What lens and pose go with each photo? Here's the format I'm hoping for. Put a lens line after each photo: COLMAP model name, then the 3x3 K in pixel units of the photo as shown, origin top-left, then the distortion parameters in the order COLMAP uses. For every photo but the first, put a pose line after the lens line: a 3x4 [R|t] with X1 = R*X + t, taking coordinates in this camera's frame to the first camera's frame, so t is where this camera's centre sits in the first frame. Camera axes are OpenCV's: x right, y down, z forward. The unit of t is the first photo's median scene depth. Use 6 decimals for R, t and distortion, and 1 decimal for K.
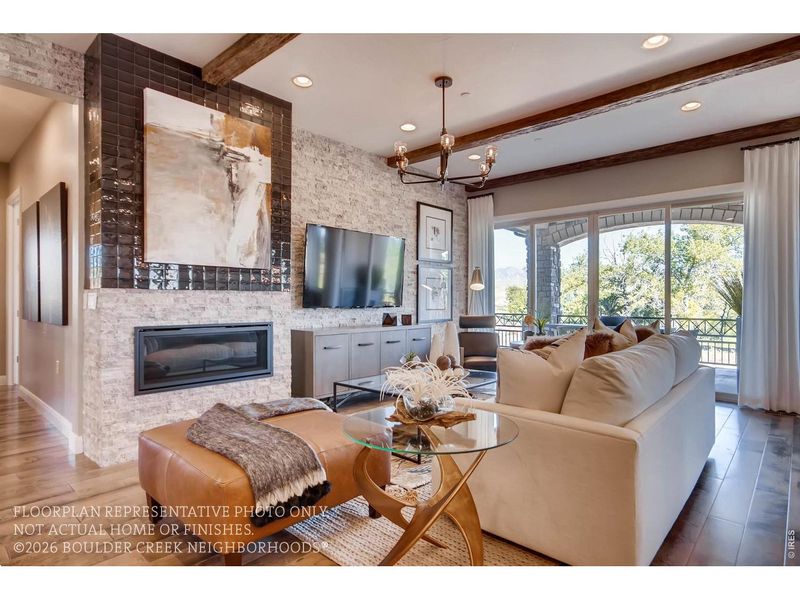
lens RADIAL K [[433.4, 0, 403.7], [0, 433.4, 302.6], [0, 0, 1]] dist [-0.004458, 0.016781]
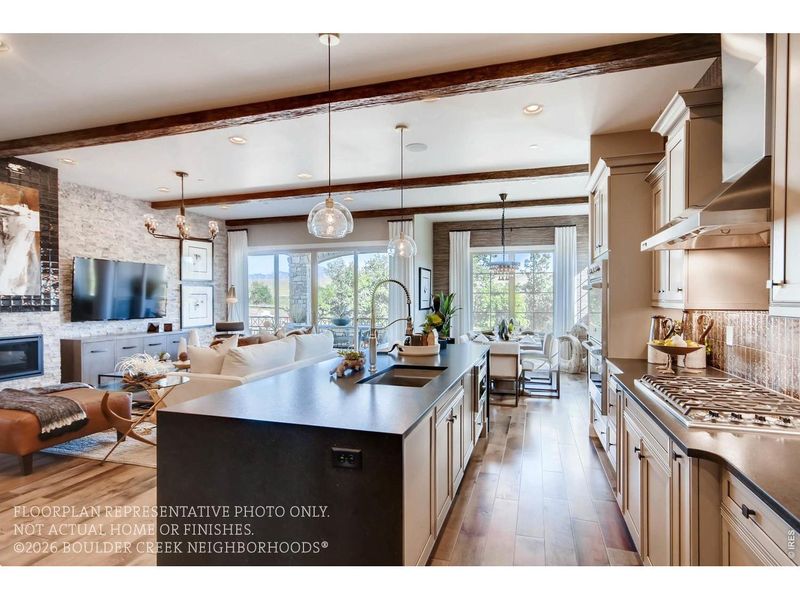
lens RADIAL K [[433.4, 0, 403.7], [0, 433.4, 302.6], [0, 0, 1]] dist [-0.004458, 0.016781]
pose [[0.912036, -0.009777, 0.409993, 0.151071], [0.007072, 0.999942, 0.008114, -0.052916], [-0.410048, -0.004500, 0.912053, -0.632410]]
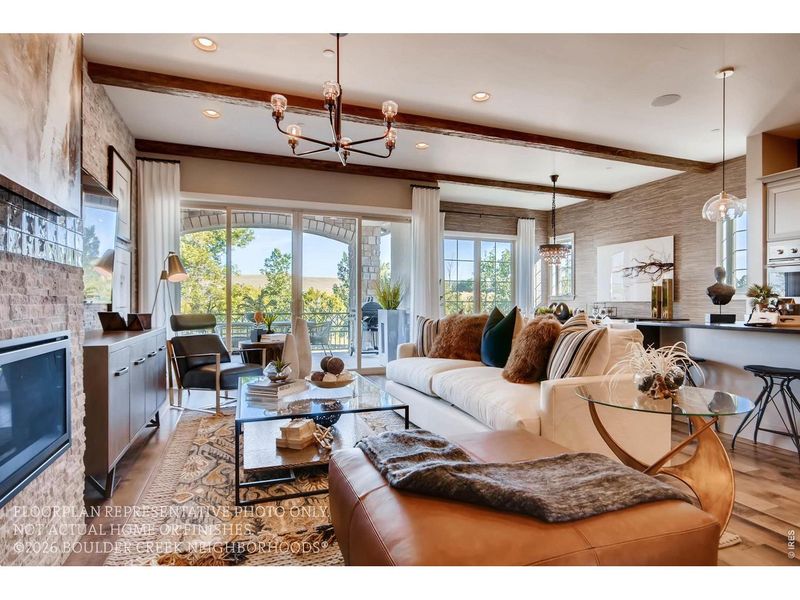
lens RADIAL K [[441.1, 0, 403.3], [0, 441.1, 301.2], [0, 0, 1]] dist [-0.017361, 0.018669]
pose [[0.455093, -0.002109, 0.890441, -0.500970], [0.006767, 0.999977, -0.001090, 0.012714], [-0.890418, 0.006522, 0.455097, 0.420765]]
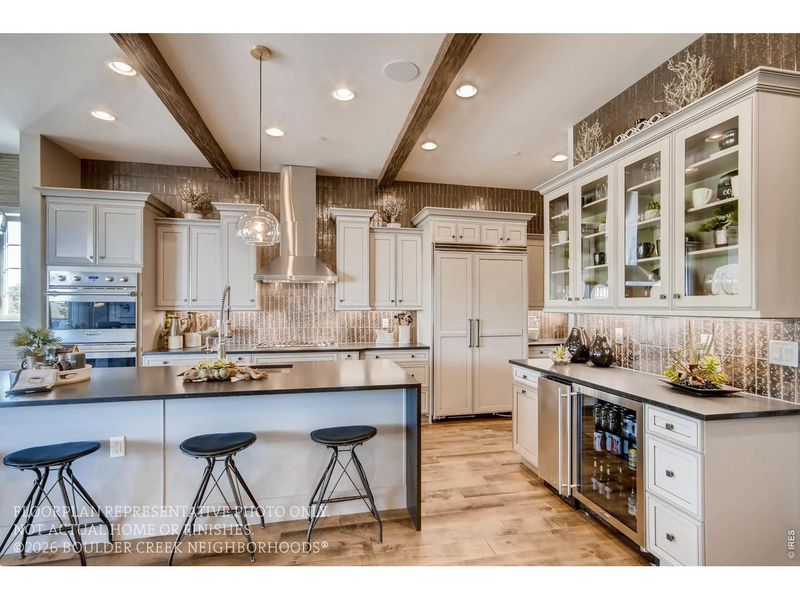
lens RADIAL K [[396.4, 0, 406.3], [0, 396.4, 304.2], [0, 0, 1]] dist [-0.000733, 0.001920]
pose [[-0.810742, -0.002643, 0.585398, -0.219622], [0.001662, 0.999975, 0.006816, -0.052432], [-0.585401, 0.006499, -0.810718, 0.346041]]
